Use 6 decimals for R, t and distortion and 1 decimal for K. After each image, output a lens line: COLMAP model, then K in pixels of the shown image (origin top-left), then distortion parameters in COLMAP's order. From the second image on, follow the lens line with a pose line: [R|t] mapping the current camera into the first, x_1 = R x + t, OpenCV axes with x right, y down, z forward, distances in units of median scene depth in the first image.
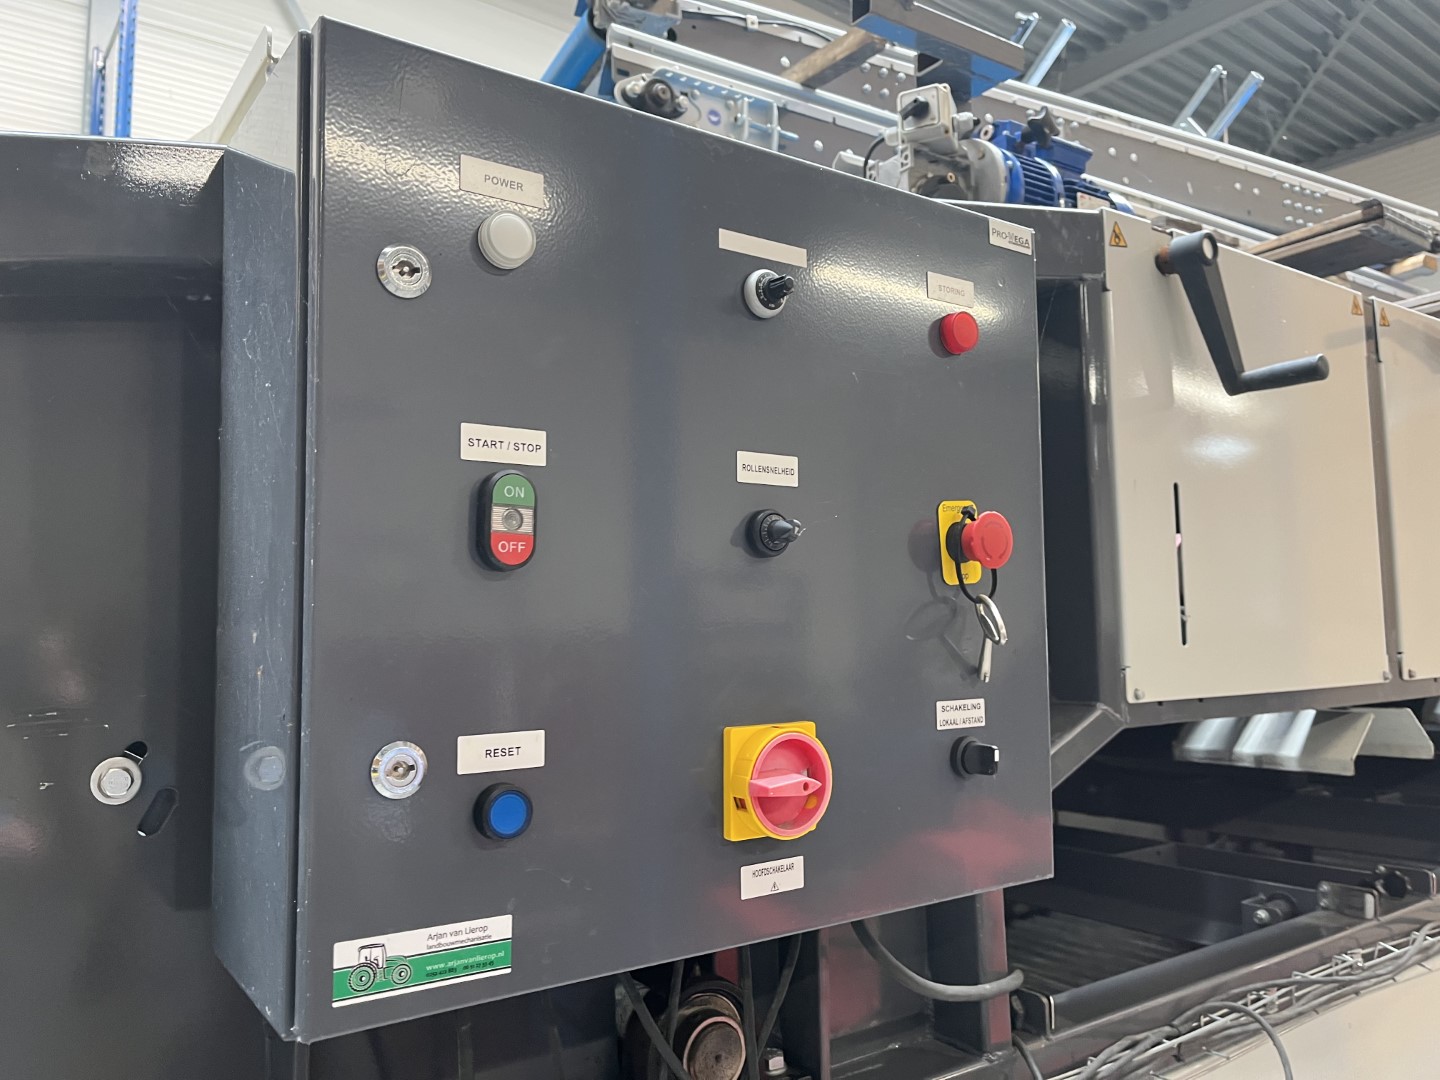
lens RADIAL K [[1085.6, 0, 716.2], [0, 1085.6, 538.8], [0, 0, 1]] dist [0.046172, -0.060821]
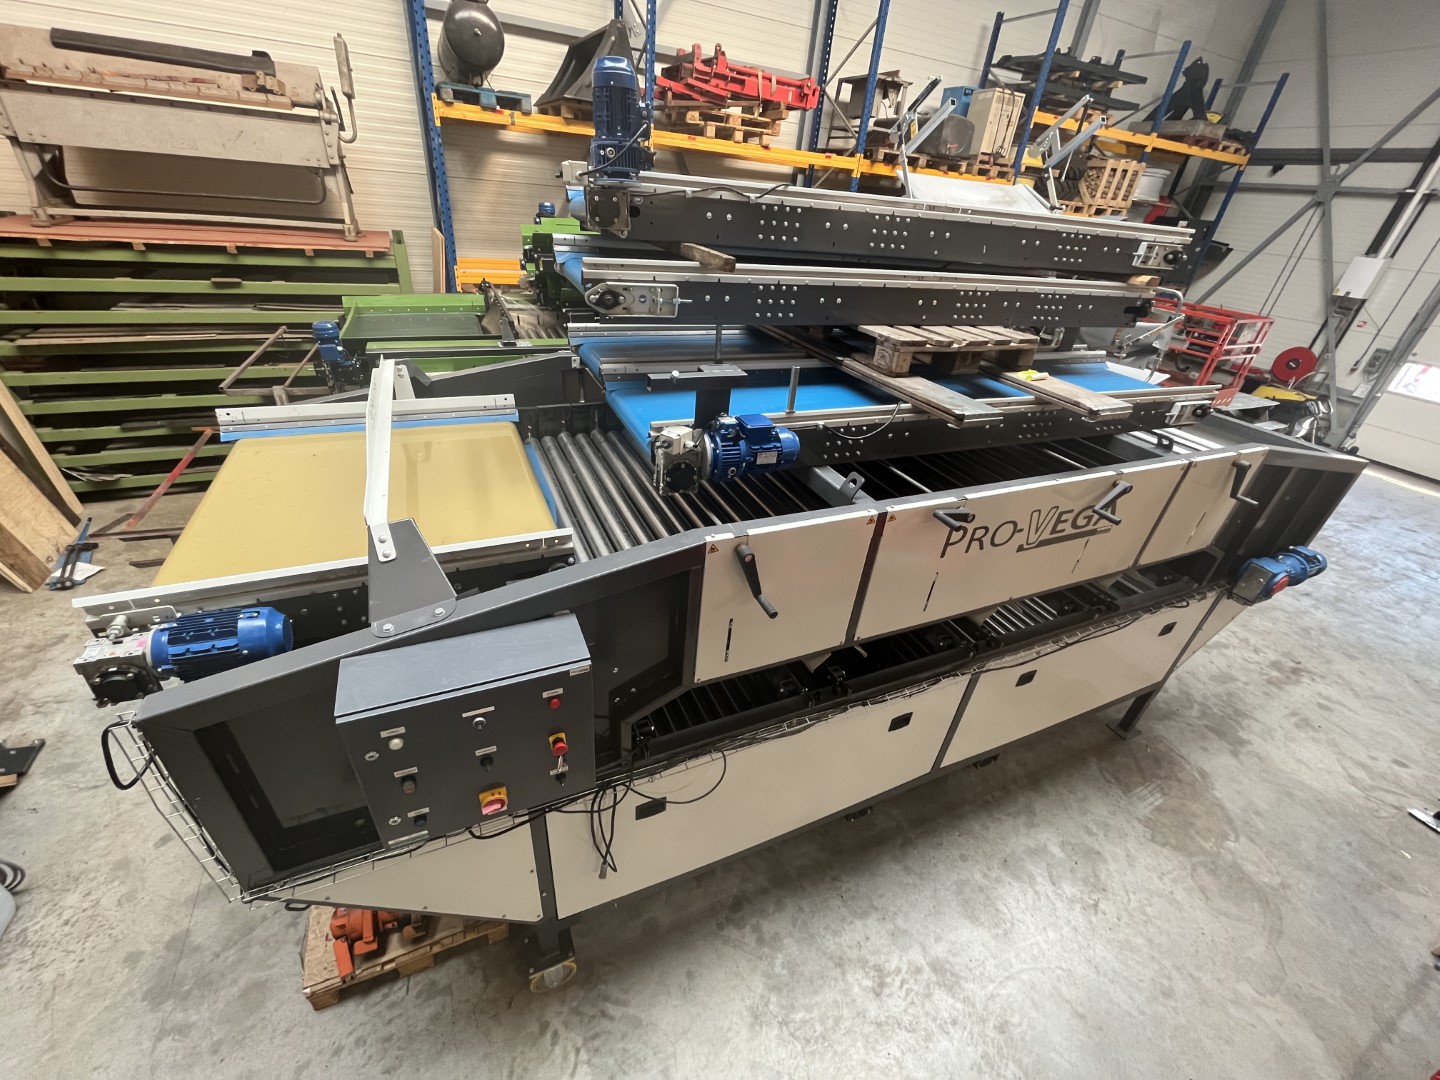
lens RADIAL K [[578.8, 0, 723.3], [0, 578.8, 538.8], [0, 0, 1]] dist [-0.009040, 0.002051]
pose [[0.976885, 0.182515, -0.111283, 0.530963], [-0.079965, 0.794799, 0.601581, -1.089882], [0.198245, -0.578776, 0.791022, -0.028645]]
